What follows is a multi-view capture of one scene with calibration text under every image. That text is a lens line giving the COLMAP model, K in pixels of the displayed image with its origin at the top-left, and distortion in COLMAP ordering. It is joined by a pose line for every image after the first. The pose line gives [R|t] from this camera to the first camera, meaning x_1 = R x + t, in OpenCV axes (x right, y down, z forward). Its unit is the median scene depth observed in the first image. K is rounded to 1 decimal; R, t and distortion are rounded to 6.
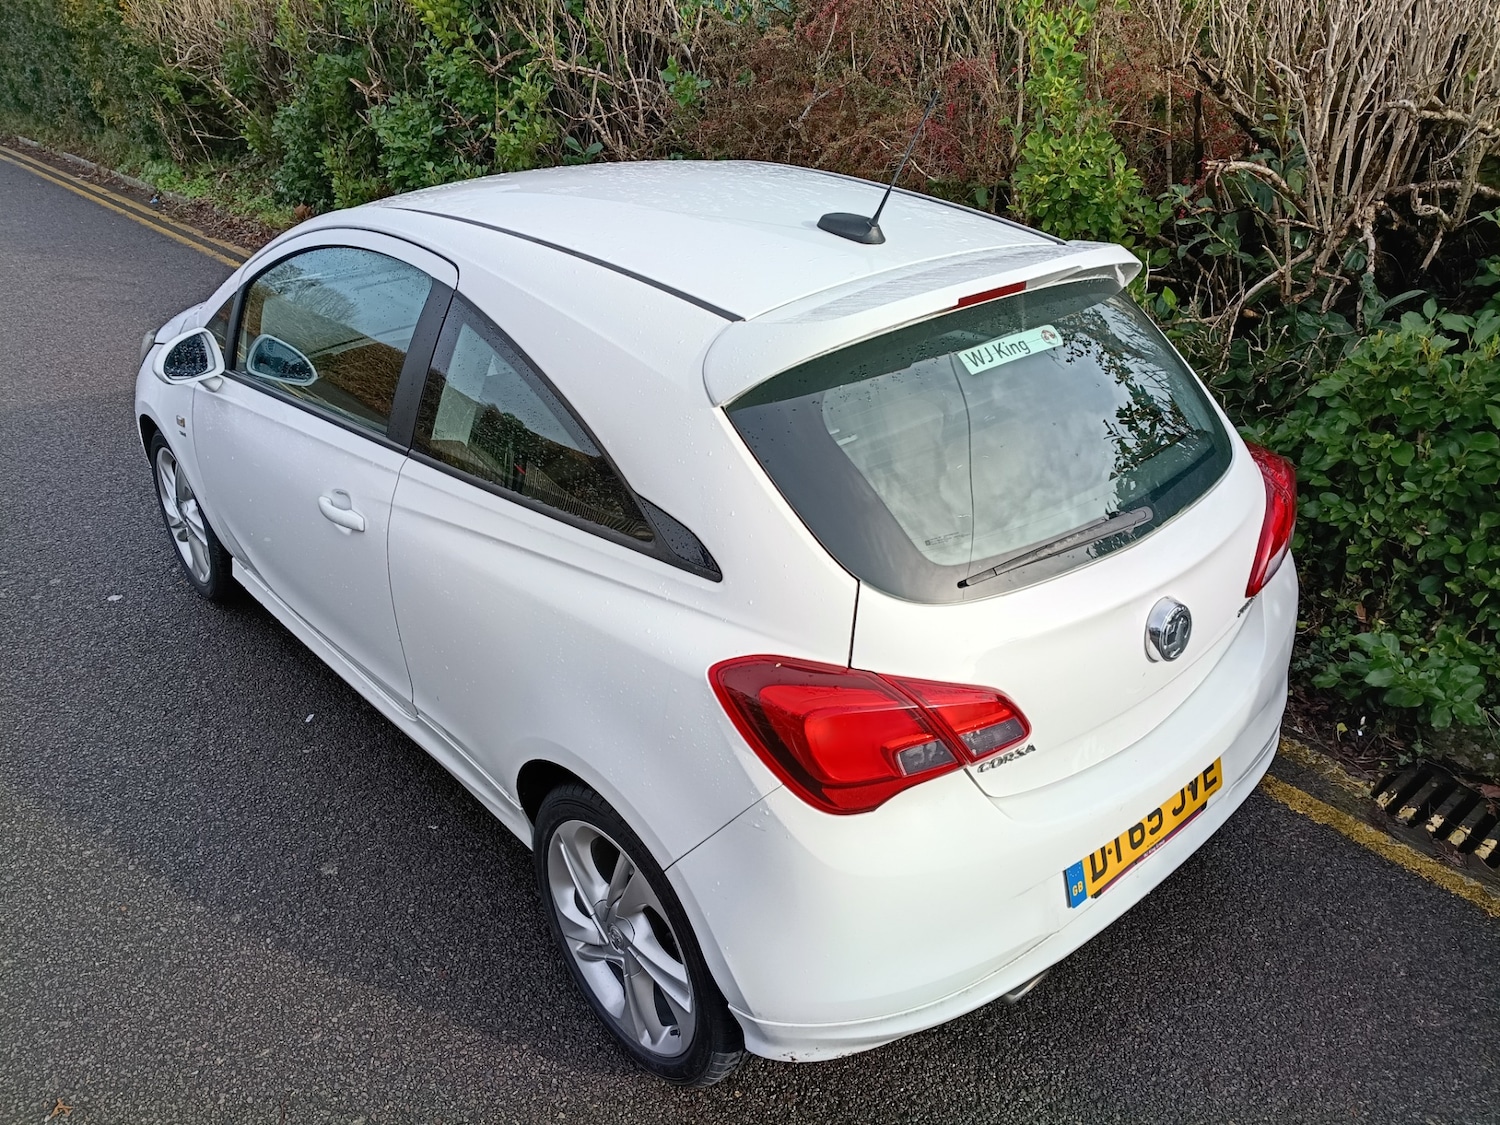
lens RADIAL K [[1176.7, 0, 756.7], [0, 1176.7, 564.9], [0, 0, 1]] dist [-0.011171, -0.006601]
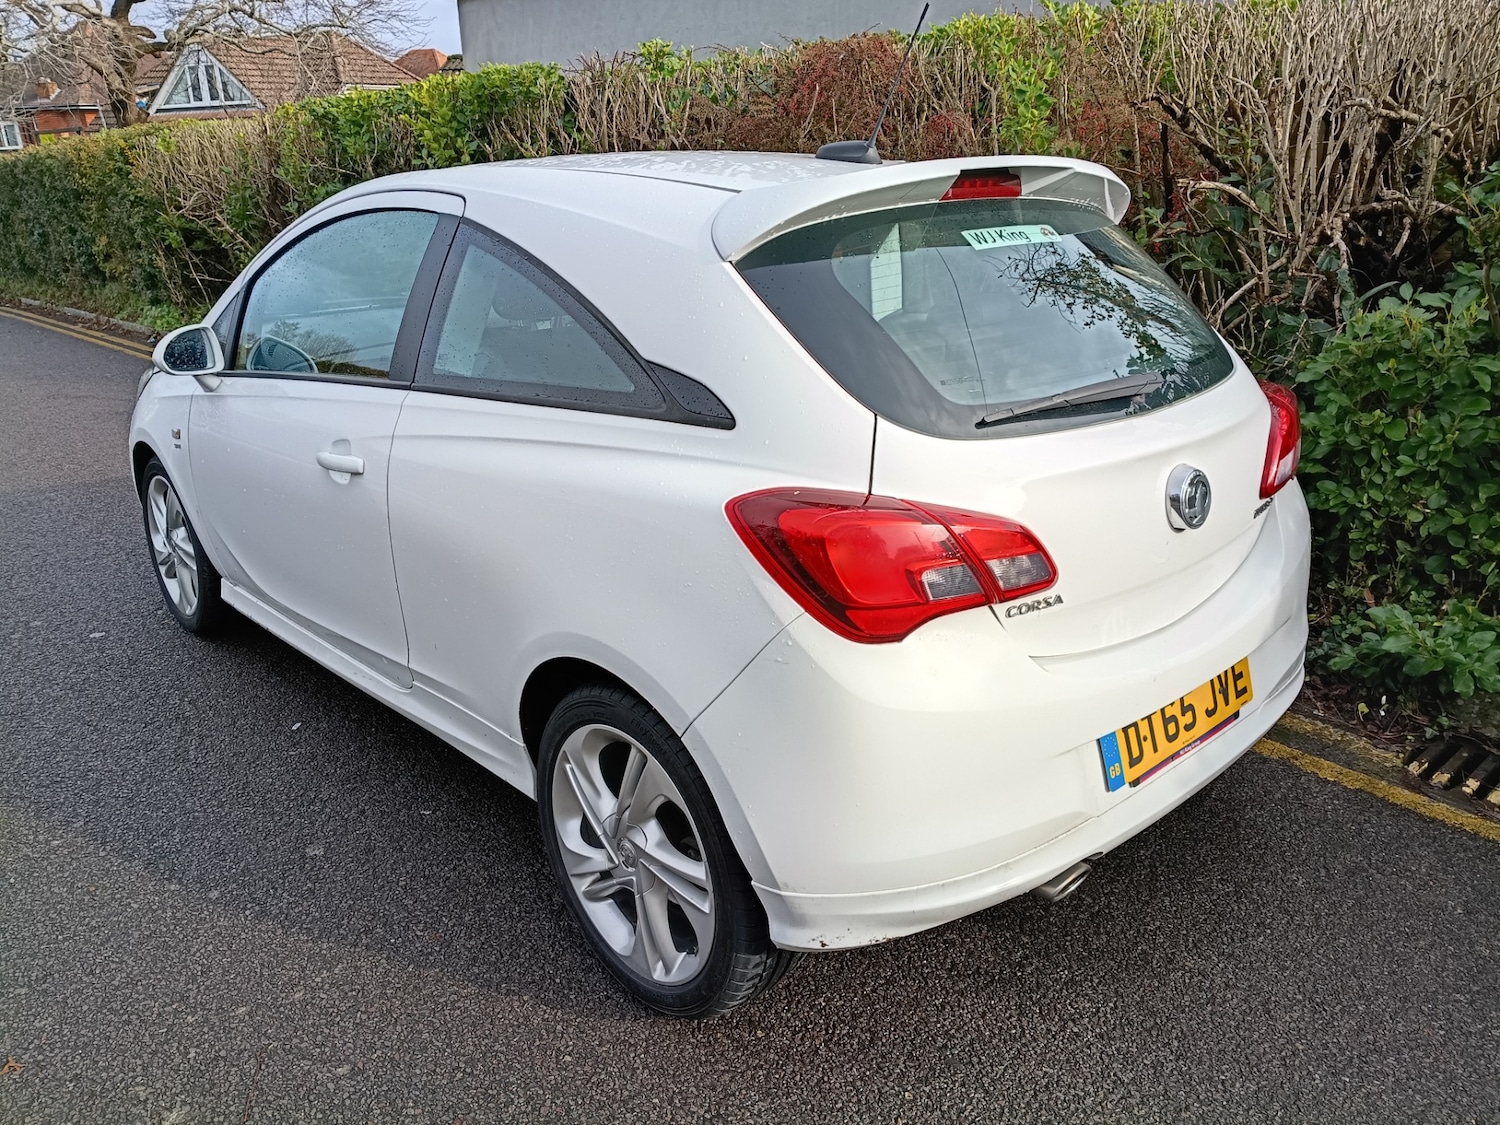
lens RADIAL K [[1176.7, 0, 761.3], [0, 1176.7, 562.9], [0, 0, 1]] dist [-0.011171, -0.006601]
pose [[0.999560, -0.022892, 0.018857, -0.021657], [0.025516, 0.987851, -0.153293, 0.204293], [-0.015119, 0.153707, 0.988001, 0.034912]]
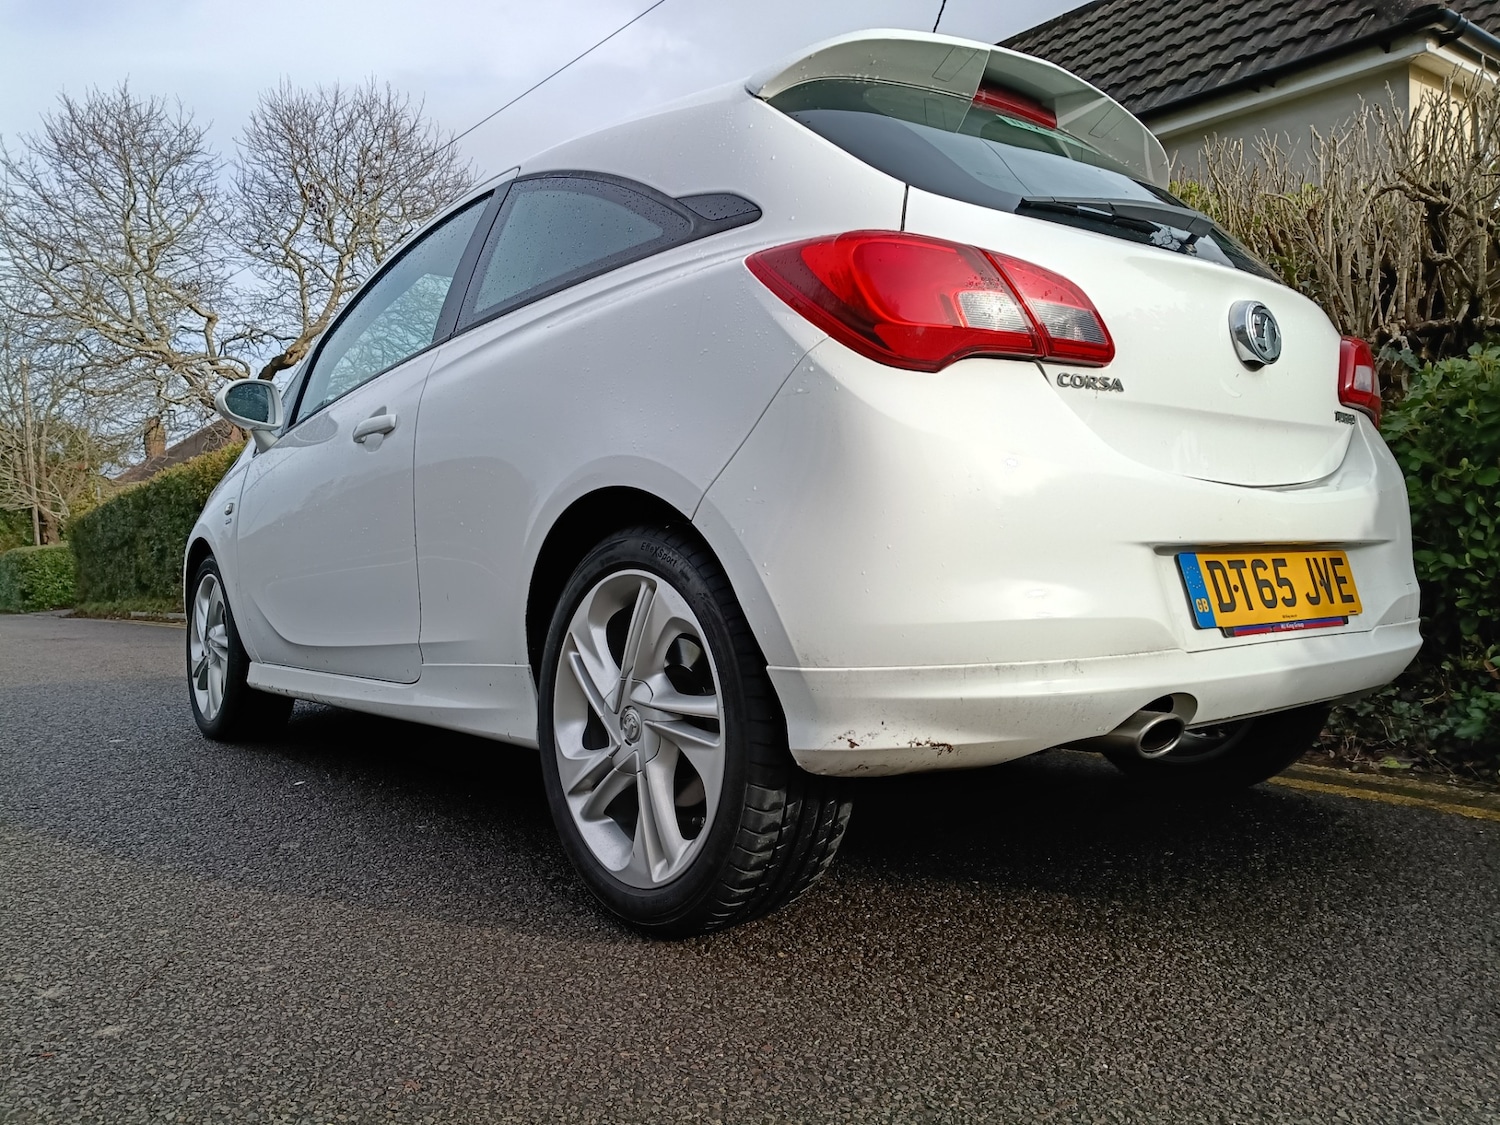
lens RADIAL K [[1176.7, 0, 761.7], [0, 1176.7, 516.4], [0, 0, 1]] dist [-0.011171, -0.006601]
pose [[0.999163, -0.013248, -0.038710, 0.002633], [-0.006286, 0.885189, -0.465188, 0.491957], [0.040428, 0.465042, 0.884365, 0.203781]]
